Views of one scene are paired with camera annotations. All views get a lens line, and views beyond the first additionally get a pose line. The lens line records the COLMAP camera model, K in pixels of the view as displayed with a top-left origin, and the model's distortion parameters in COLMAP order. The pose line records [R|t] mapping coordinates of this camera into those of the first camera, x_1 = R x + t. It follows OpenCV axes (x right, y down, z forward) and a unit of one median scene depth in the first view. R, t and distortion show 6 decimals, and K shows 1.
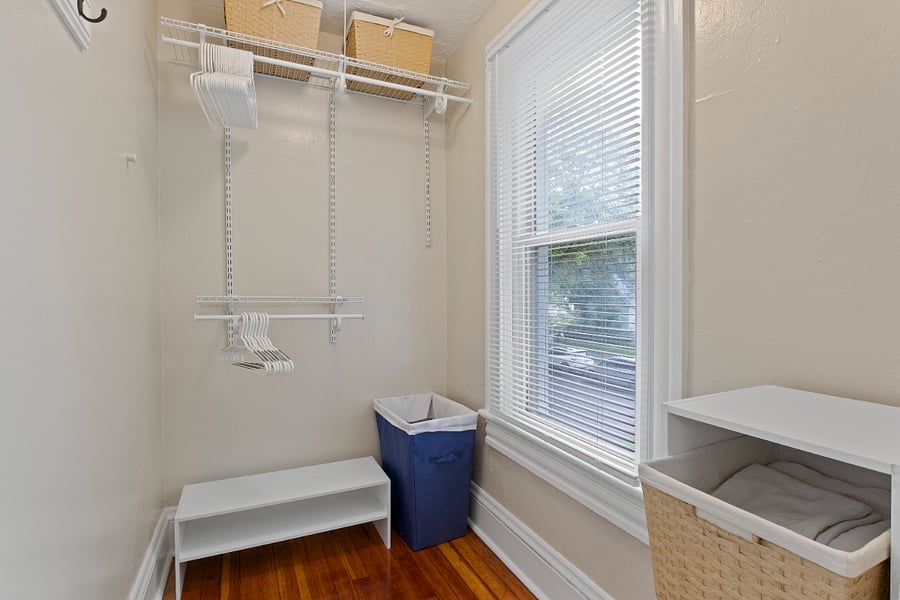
lens RADIAL K [[451.9, 0, 449.8], [0, 451.9, 299.0], [0, 0, 1]] dist [-0.005653, -0.001095]
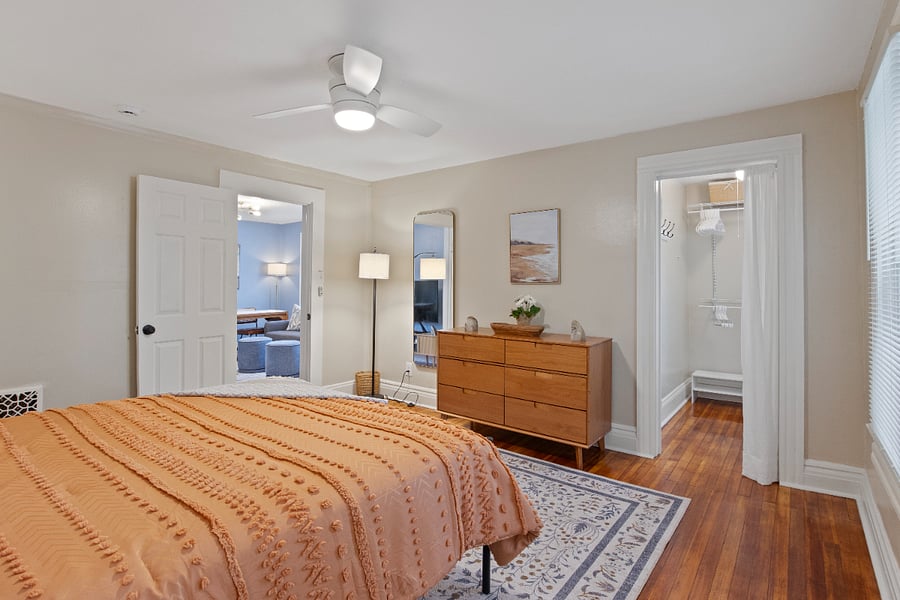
lens RADIAL K [[451.9, 0, 447.1], [0, 451.9, 294.4], [0, 0, 1]] dist [-0.005653, -0.001095]
pose [[0.462524, 0.004225, -0.886596, 1.214571], [-0.003535, 0.999989, 0.002921, -0.038288], [0.886599, 0.001783, 0.462535, -1.713308]]
